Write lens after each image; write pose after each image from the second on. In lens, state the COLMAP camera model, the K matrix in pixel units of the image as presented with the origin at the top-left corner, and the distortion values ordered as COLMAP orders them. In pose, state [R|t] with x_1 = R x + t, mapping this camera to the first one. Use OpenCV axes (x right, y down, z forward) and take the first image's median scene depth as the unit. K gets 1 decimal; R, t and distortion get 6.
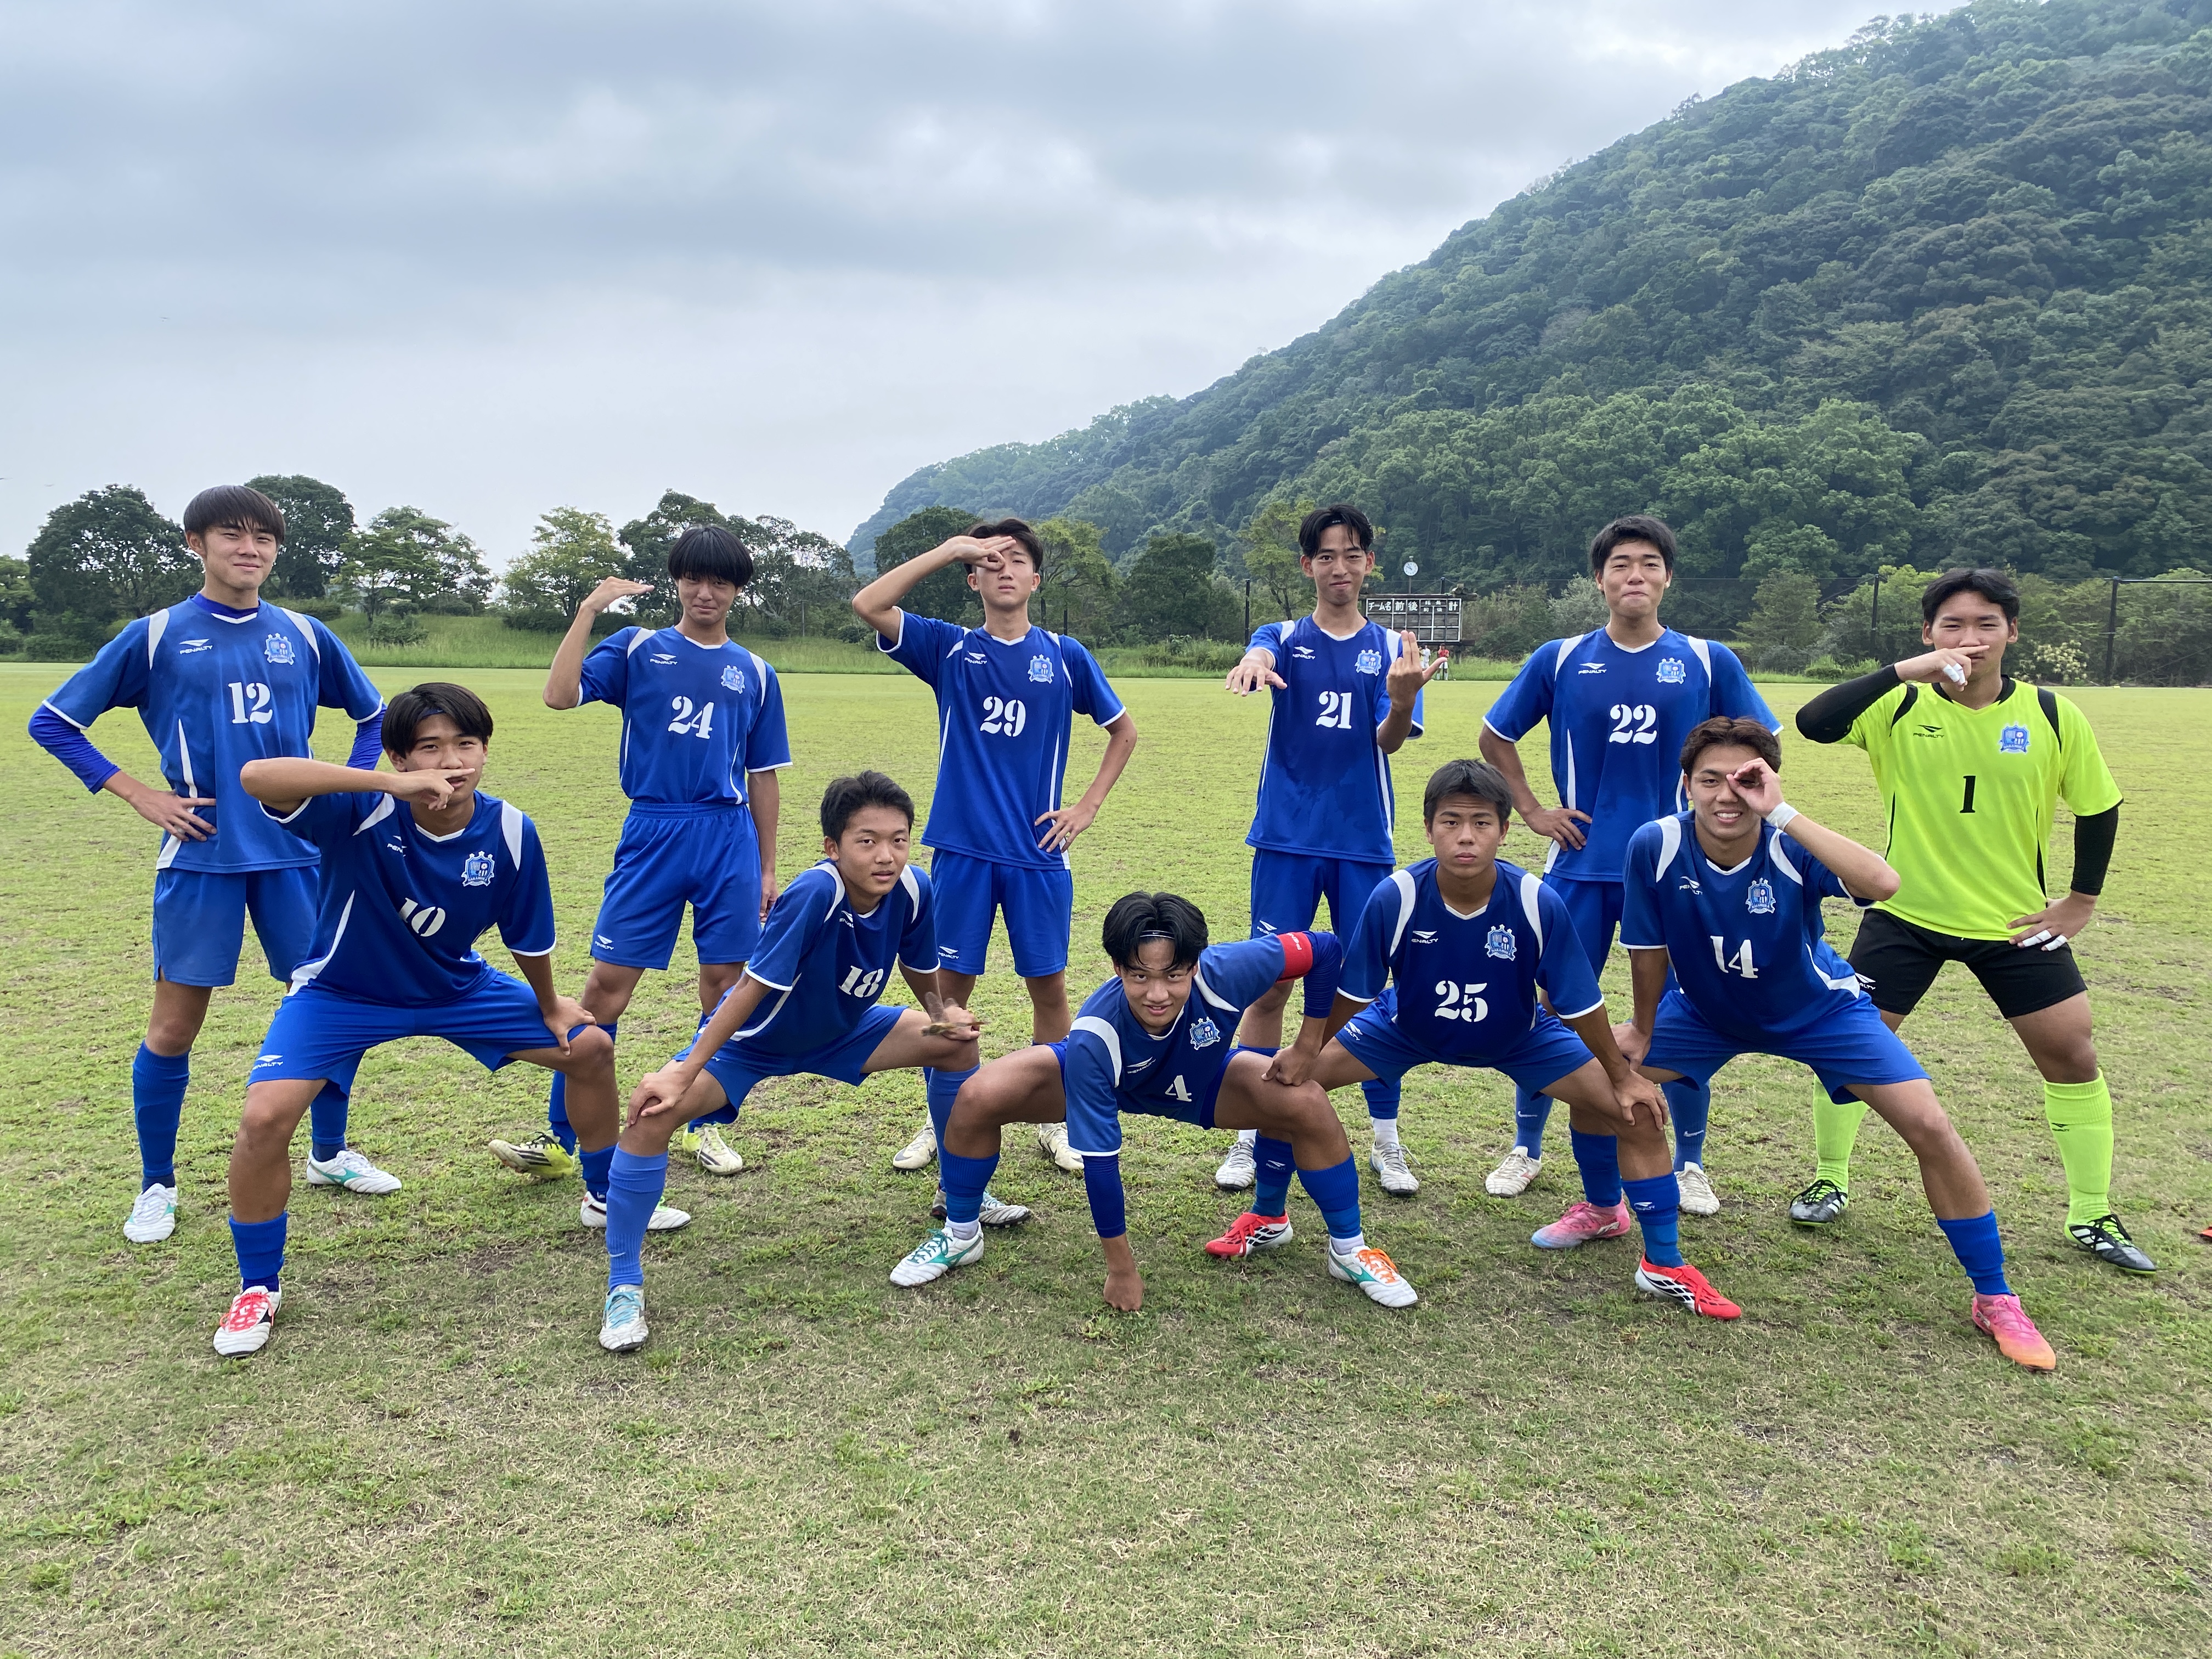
lens RADIAL K [[1698.9, 0, 1091.7], [0, 1698.9, 816.2], [0, 0, 1]] dist [0.013790, -0.011524]
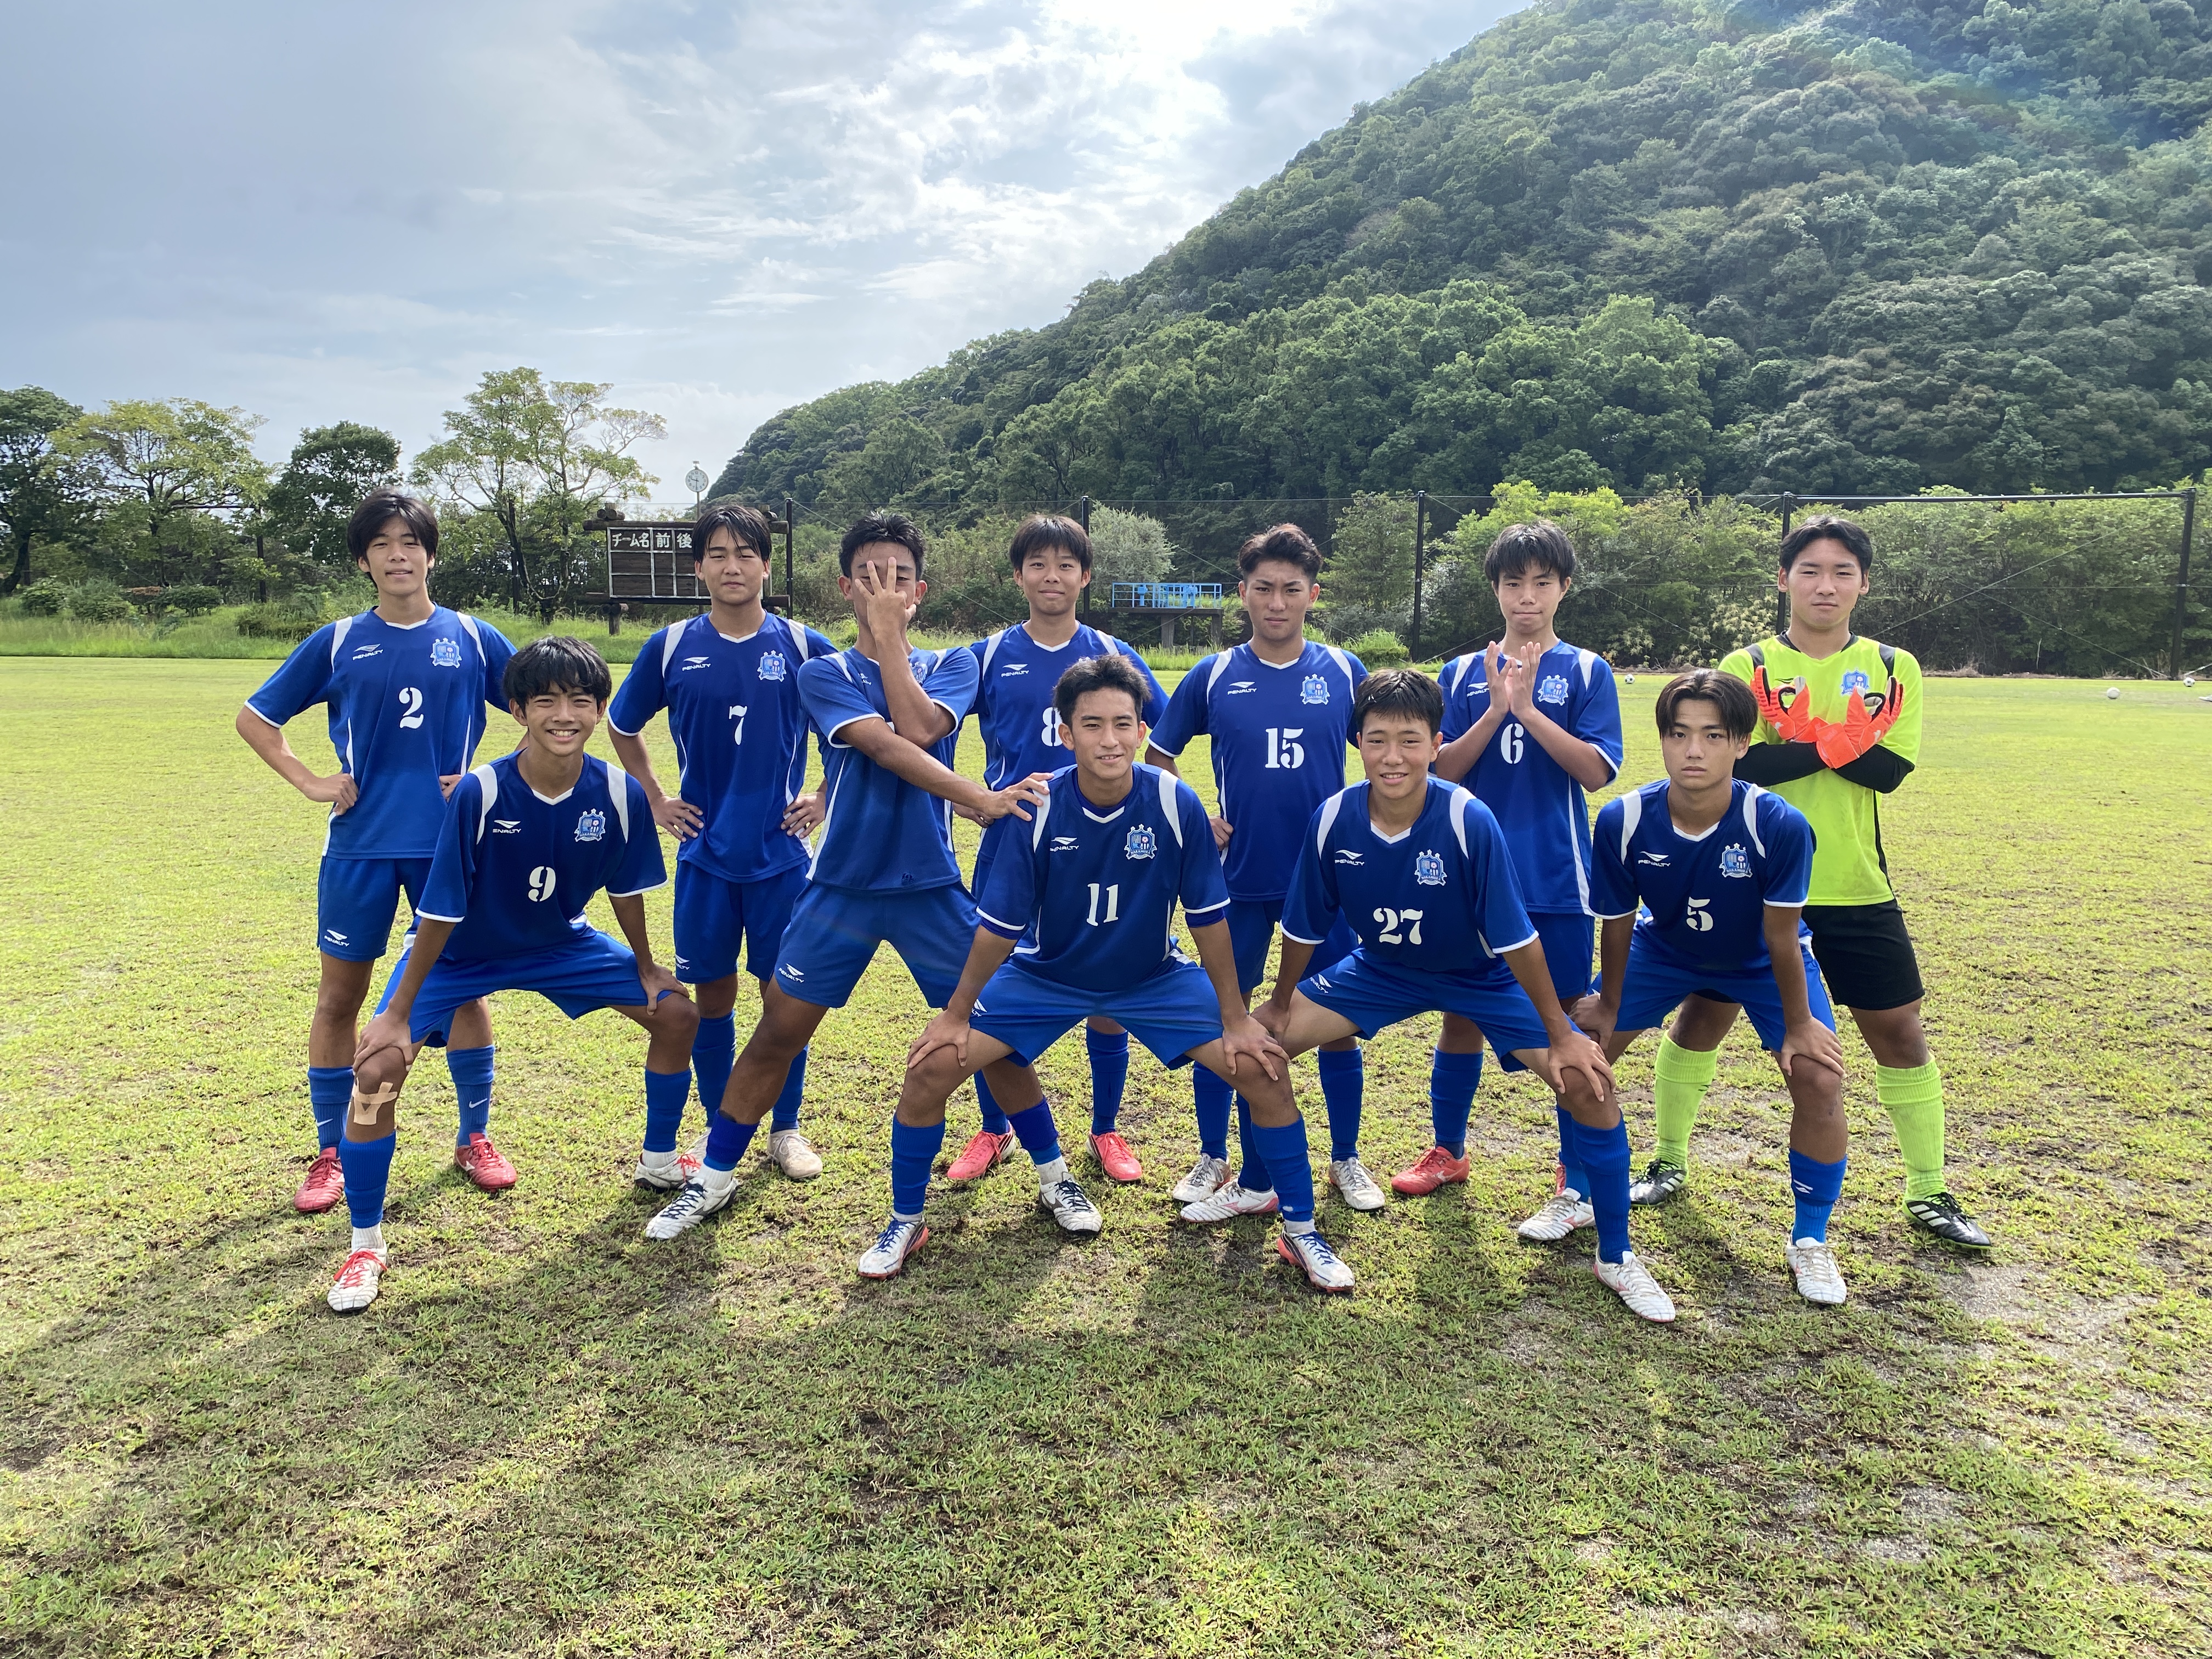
lens RADIAL K [[1698.9, 0, 1091.7], [0, 1698.9, 816.2], [0, 0, 1]] dist [0.013790, -0.011524]
pose [[0.999733, -0.004046, 0.022763, 0.163664], [0.003439, 0.999639, 0.026653, -0.021025], [-0.022863, -0.026568, 0.999386, 0.193821]]
